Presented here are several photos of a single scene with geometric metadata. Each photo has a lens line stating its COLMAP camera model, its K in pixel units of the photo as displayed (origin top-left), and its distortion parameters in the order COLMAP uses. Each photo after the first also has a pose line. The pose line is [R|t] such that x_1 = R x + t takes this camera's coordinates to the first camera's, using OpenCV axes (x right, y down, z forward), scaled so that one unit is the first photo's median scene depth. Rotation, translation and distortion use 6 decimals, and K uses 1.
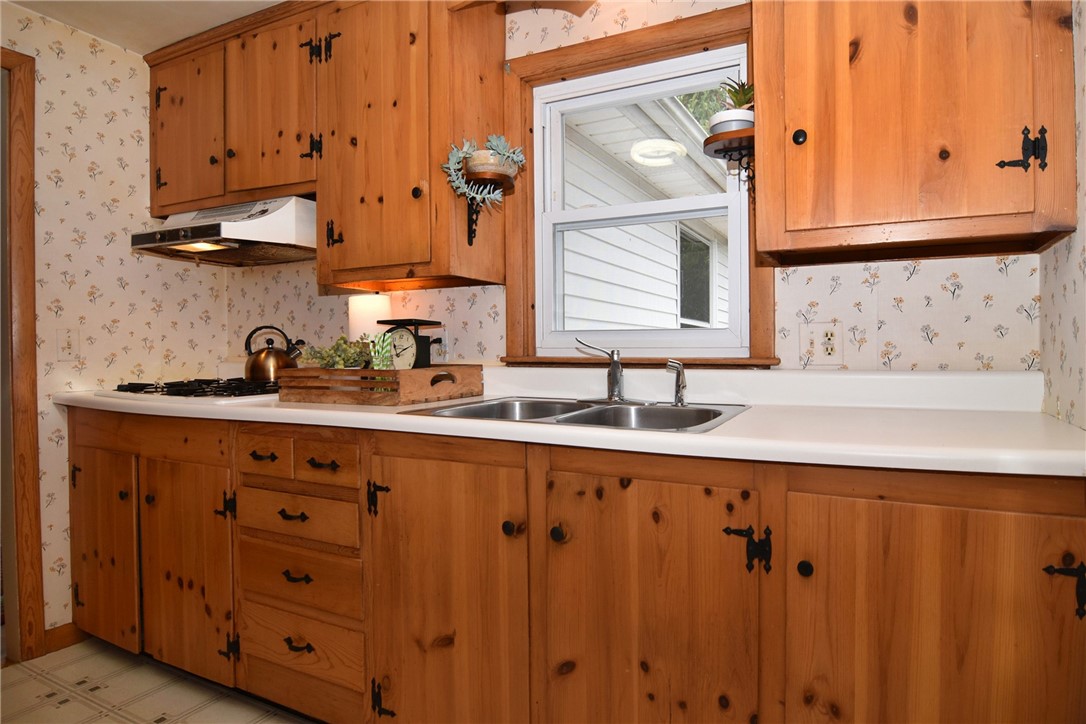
lens RADIAL K [[582.2, 0, 544.0], [0, 582.2, 359.1], [0, 0, 1]] dist [-0.009376, -0.009608]
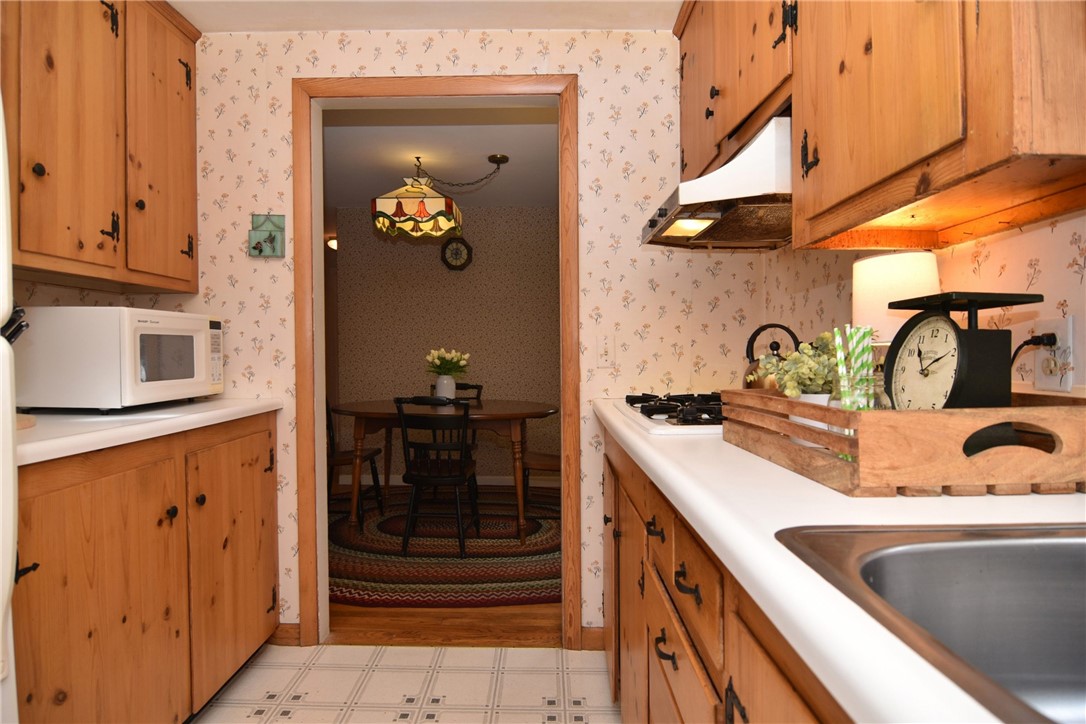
lens RADIAL K [[585.2, 0, 545.2], [0, 585.2, 368.2], [0, 0, 1]] dist [-0.016257, -0.001718]
pose [[0.501111, 0.019972, -0.865153, 0.001899], [-0.010887, 0.999800, 0.016774, -0.012509], [0.865315, 0.001013, 0.501228, 0.416388]]
